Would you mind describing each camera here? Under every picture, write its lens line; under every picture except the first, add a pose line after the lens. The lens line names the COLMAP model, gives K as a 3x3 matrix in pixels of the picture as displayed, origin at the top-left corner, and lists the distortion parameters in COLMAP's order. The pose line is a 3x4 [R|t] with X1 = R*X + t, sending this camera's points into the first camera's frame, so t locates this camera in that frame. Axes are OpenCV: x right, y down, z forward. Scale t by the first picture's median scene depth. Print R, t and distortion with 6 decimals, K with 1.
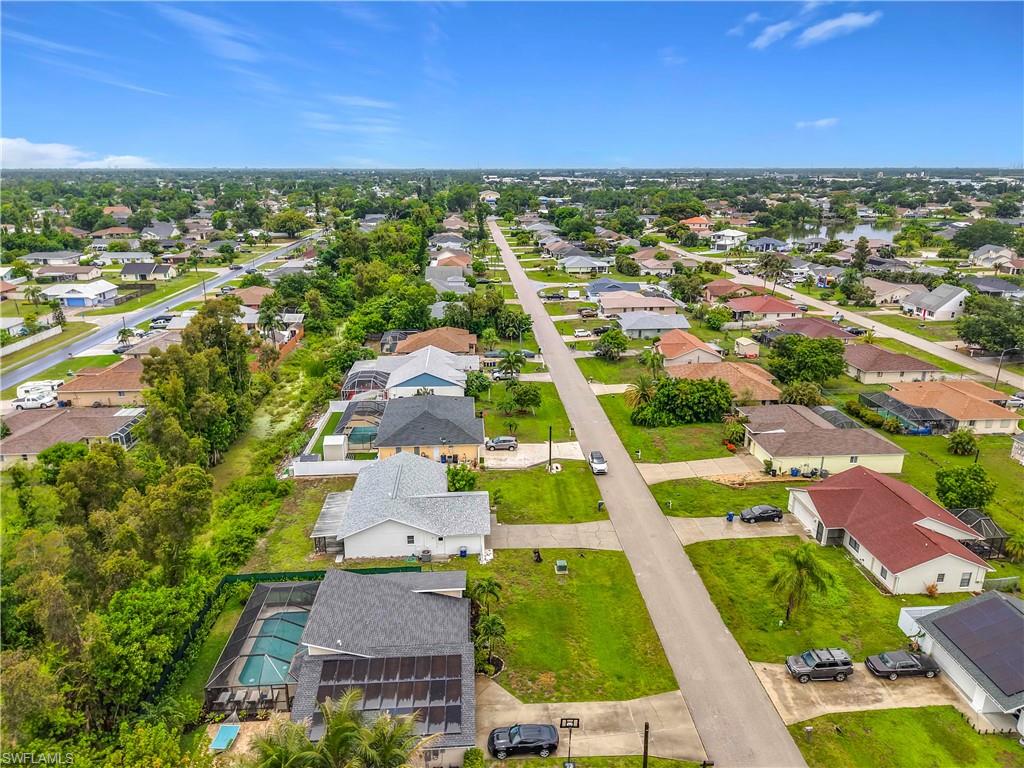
lens RADIAL K [[686.7, 0, 520.8], [0, 686.7, 382.8], [0, 0, 1]] dist [0.061545, -0.002208]
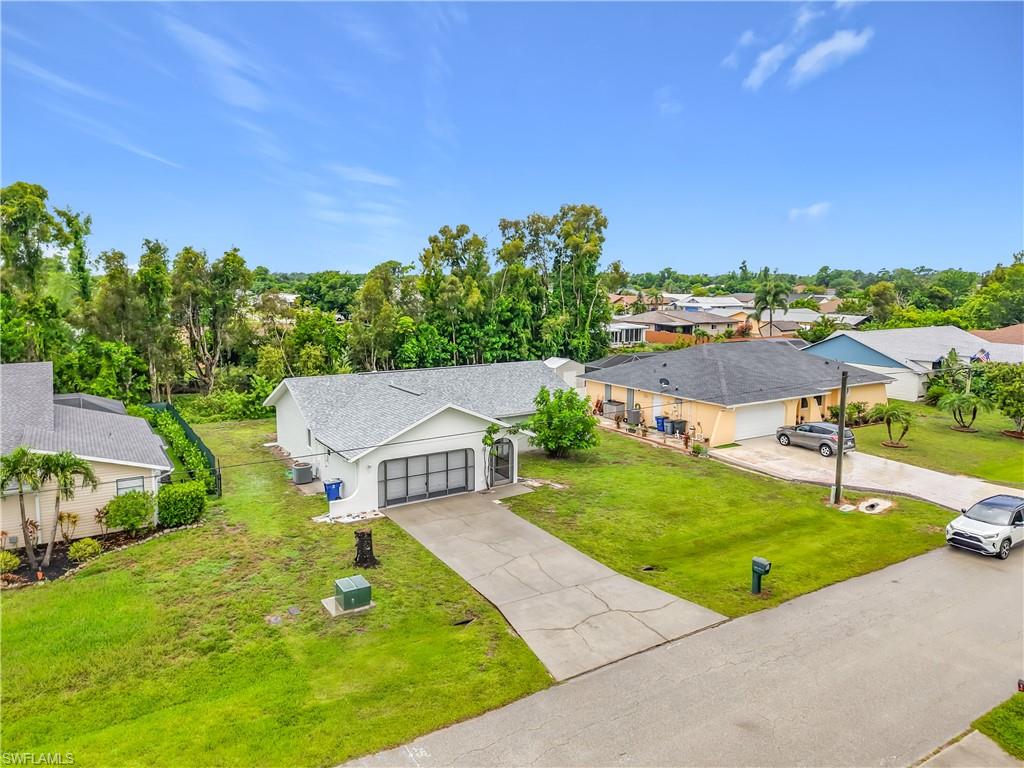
lens RADIAL K [[693.0, 0, 500.3], [0, 693.0, 384.2], [0, 0, 1]] dist [0.019407, -0.004980]
pose [[0.454038, 0.129349, -0.881543, 0.289219], [-0.264724, 0.964310, 0.005147, 0.119529], [0.850747, 0.231029, 0.472075, 0.697986]]
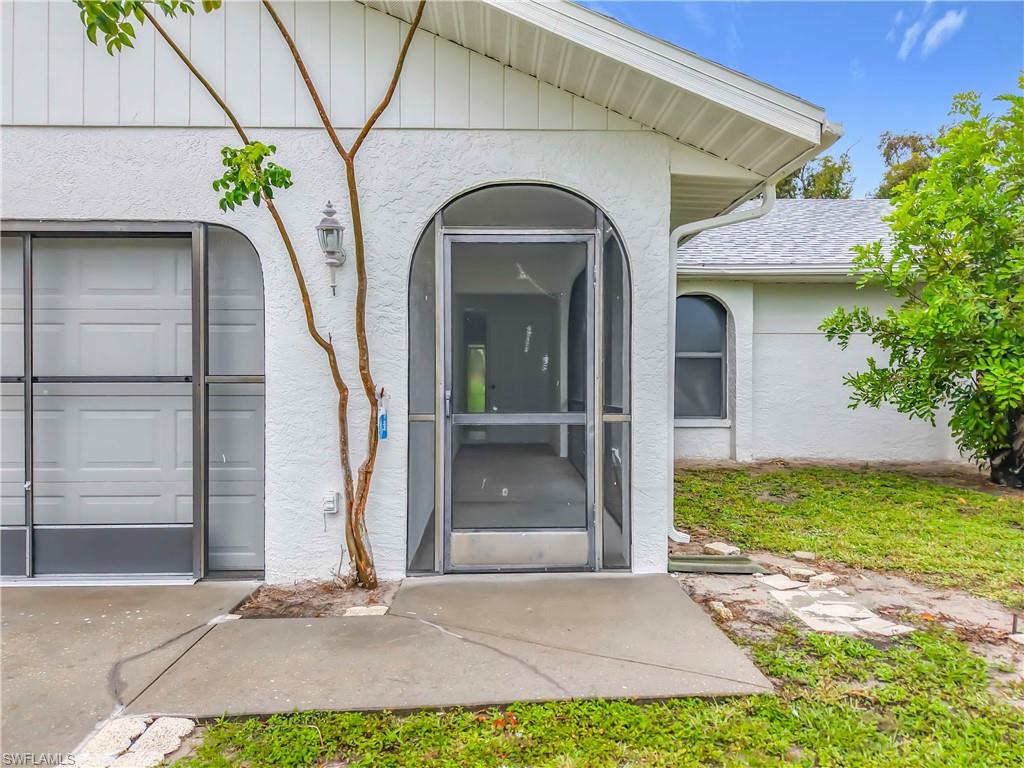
lens RADIAL K [[693.0, 0, 500.3], [0, 693.0, 384.2], [0, 0, 1]] dist [0.019407, -0.004980]
pose [[-0.070971, -0.002907, -0.997474, -0.002602], [-0.298495, 0.954233, 0.018457, 0.163733], [0.951769, 0.299051, -0.068590, 0.896557]]
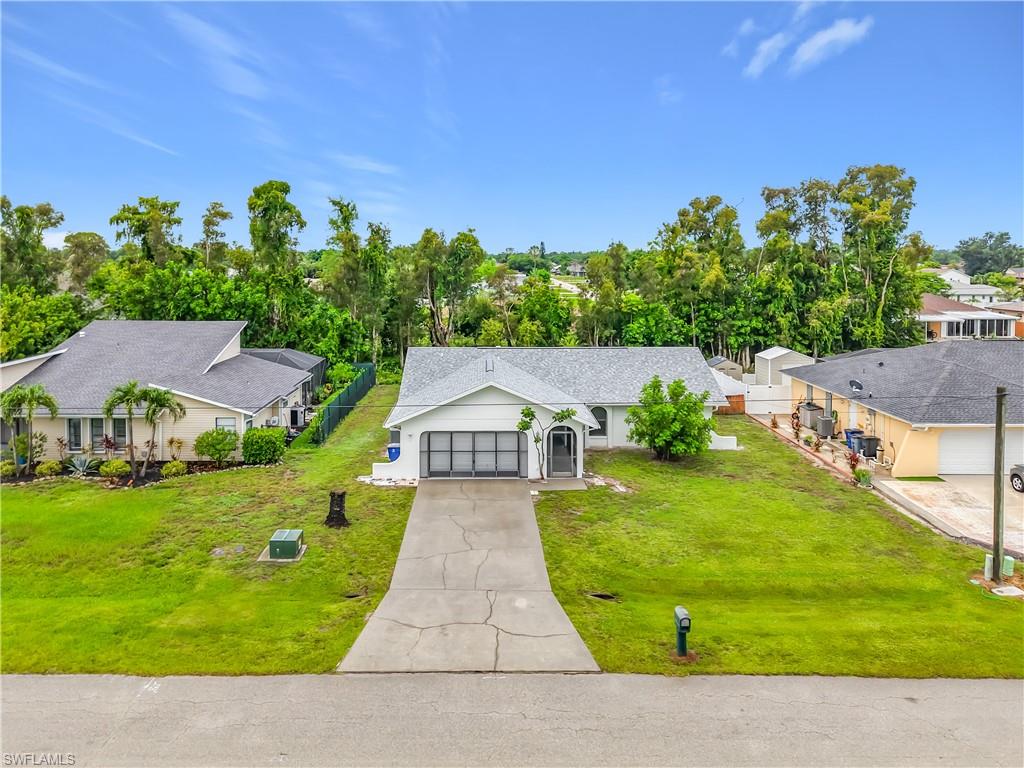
lens RADIAL K [[725.6, 0, 486.2], [0, 725.6, 288.5], [0, 0, 1]] dist [0.012569, 0.002371]
pose [[-0.075638, 0.041054, -0.996290, 0.325506], [-0.297052, 0.952858, 0.061816, 0.071326], [0.951861, 0.300625, -0.059878, 0.853638]]
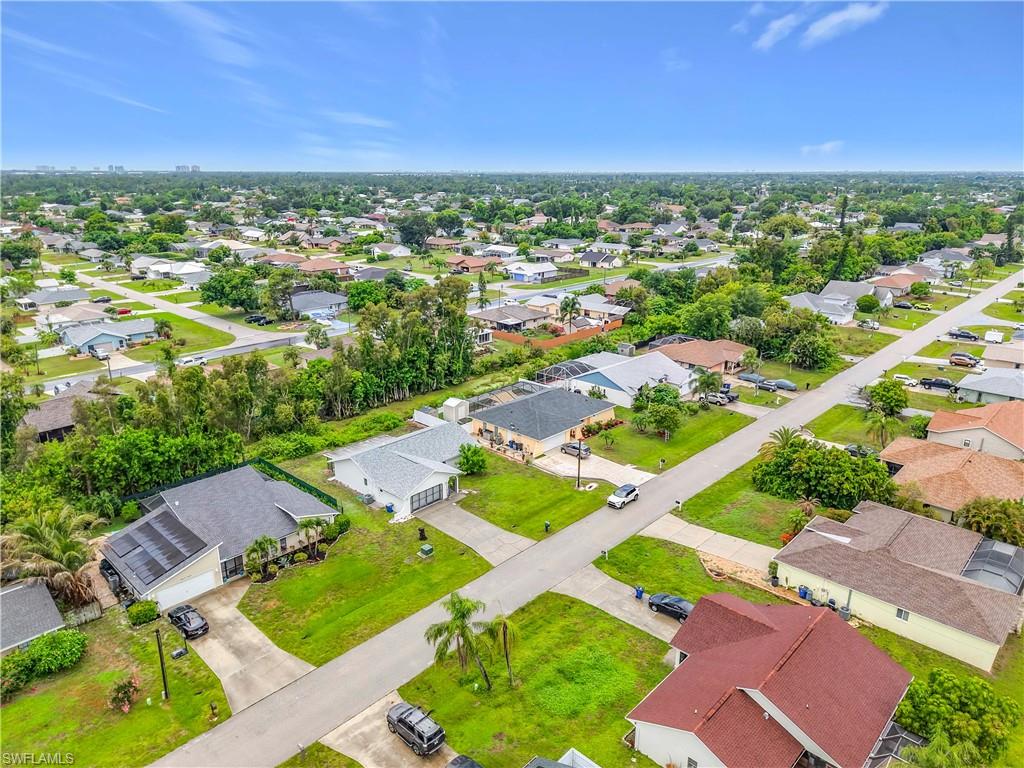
lens RADIAL K [[686.7, 0, 520.8], [0, 686.7, 382.8], [0, 0, 1]] dist [0.061545, -0.002208]
pose [[0.675669, 0.217128, -0.704505, 0.664757], [-0.218298, 0.971712, 0.090118, -0.085227], [0.704143, 0.092902, 0.703954, 0.267096]]
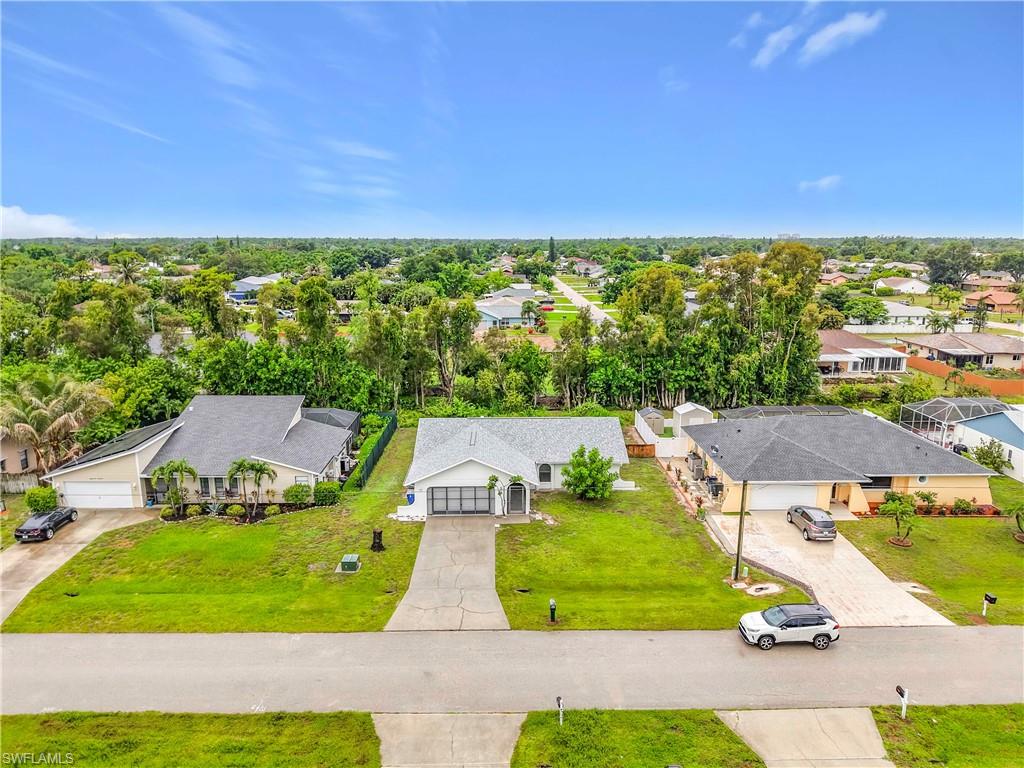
lens RADIAL K [[702.5, 0, 512.0], [0, 702.5, 384.0], [0, 0, 1]] dist [0.016479, -0.004015]
pose [[-0.061793, 0.199848, -0.977876, 0.502121], [-0.295887, 0.932038, 0.209178, -0.046273], [0.953222, 0.302267, 0.001539, 0.861262]]
